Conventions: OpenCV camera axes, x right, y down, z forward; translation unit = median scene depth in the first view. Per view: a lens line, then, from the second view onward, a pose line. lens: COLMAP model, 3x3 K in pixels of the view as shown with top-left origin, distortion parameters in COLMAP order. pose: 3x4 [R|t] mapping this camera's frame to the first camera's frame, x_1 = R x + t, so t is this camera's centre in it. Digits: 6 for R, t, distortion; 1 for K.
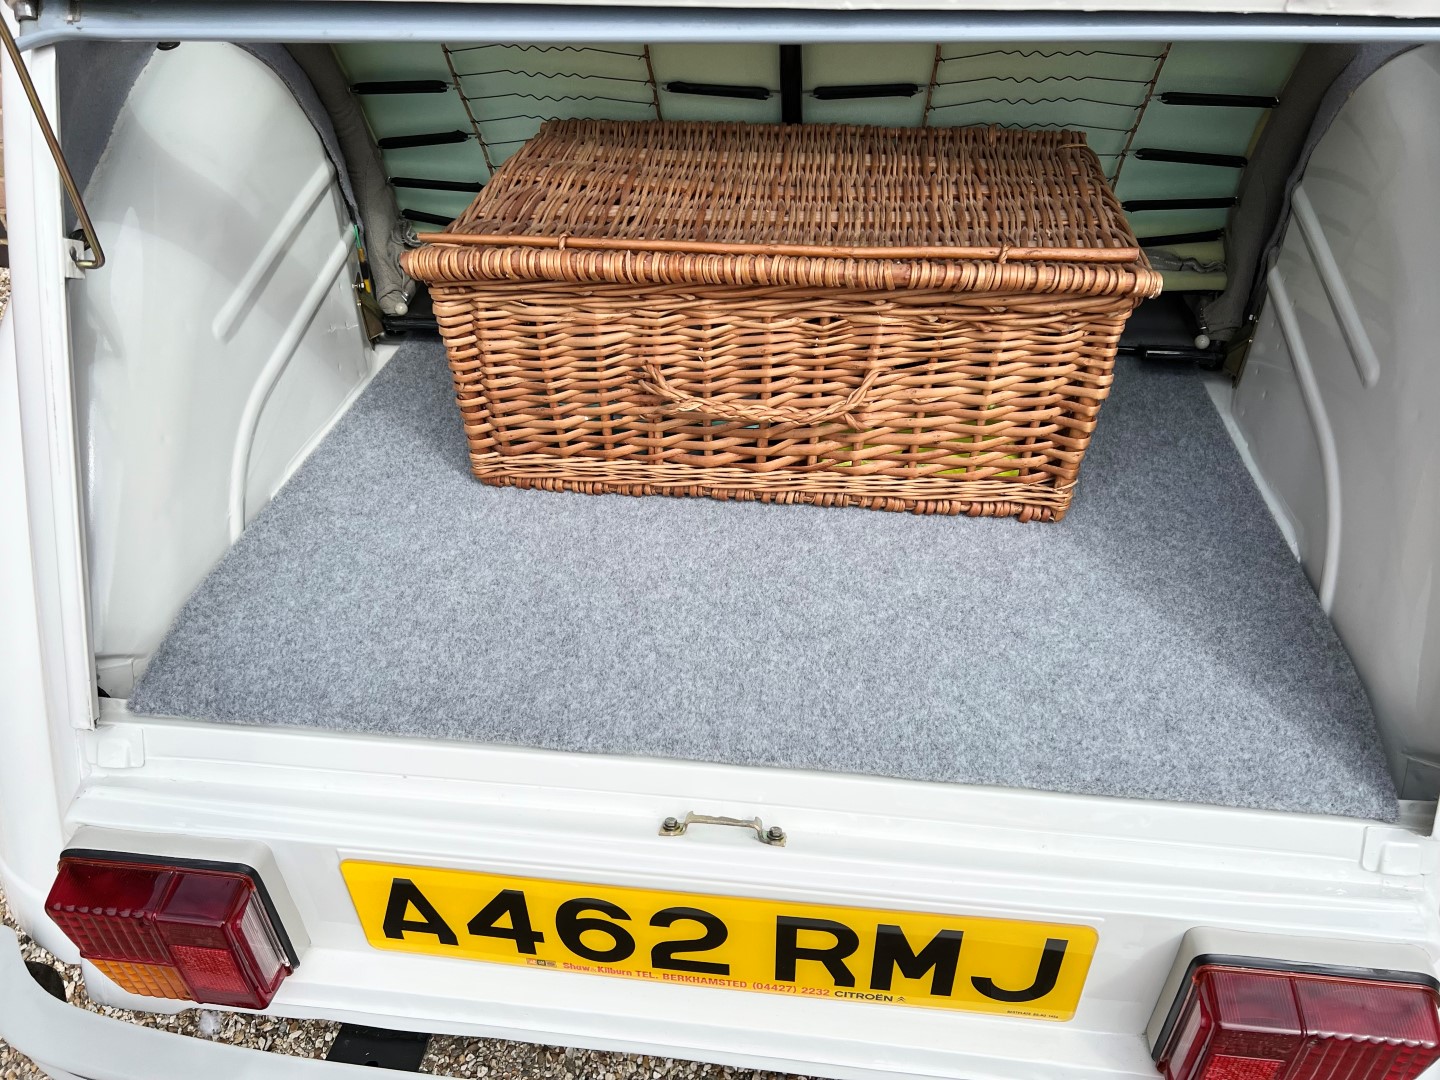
lens RADIAL K [[1077.2, 0, 715.6], [0, 1077.2, 550.4], [0, 0, 1]] dist [-0.007105, 0.001018]
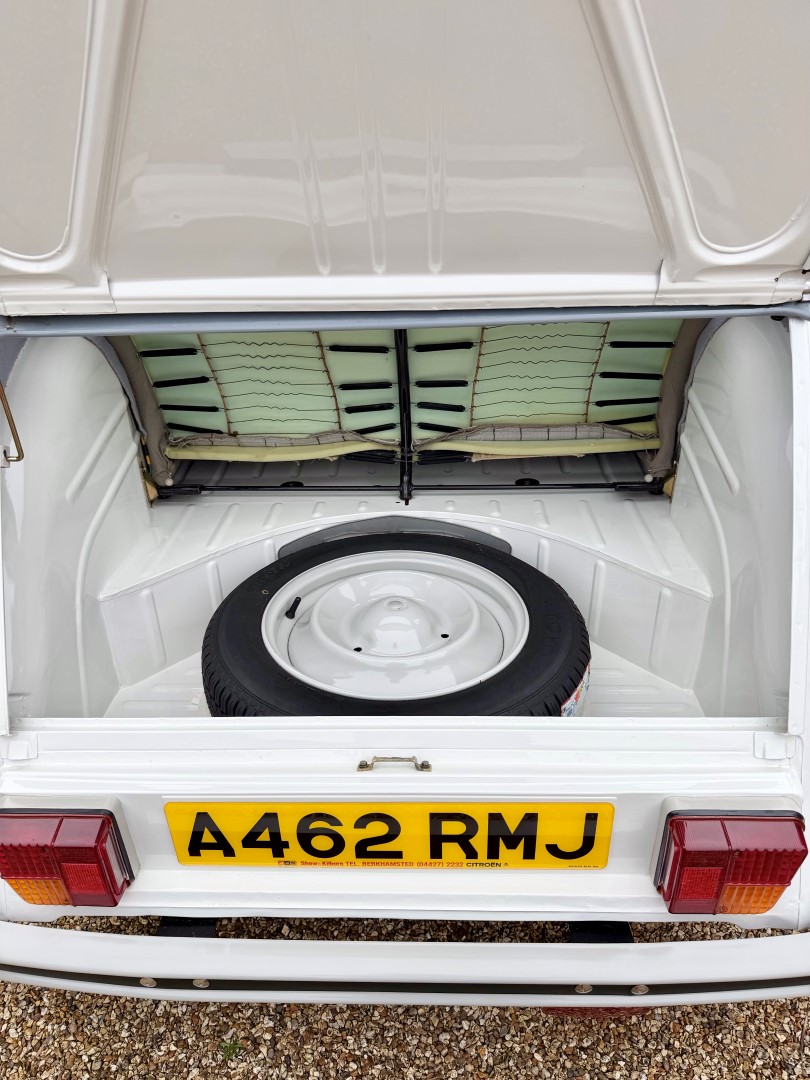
lens RADIAL K [[745.2, 0, 406.6], [0, 745.2, 535.6], [0, 0, 1]] dist [0.011630, -0.002941]
pose [[0.995711, -0.052679, 0.076050, -0.042629], [0.063307, 0.987420, -0.144890, 0.069023], [-0.067460, 0.149083, 0.986521, -0.211788]]
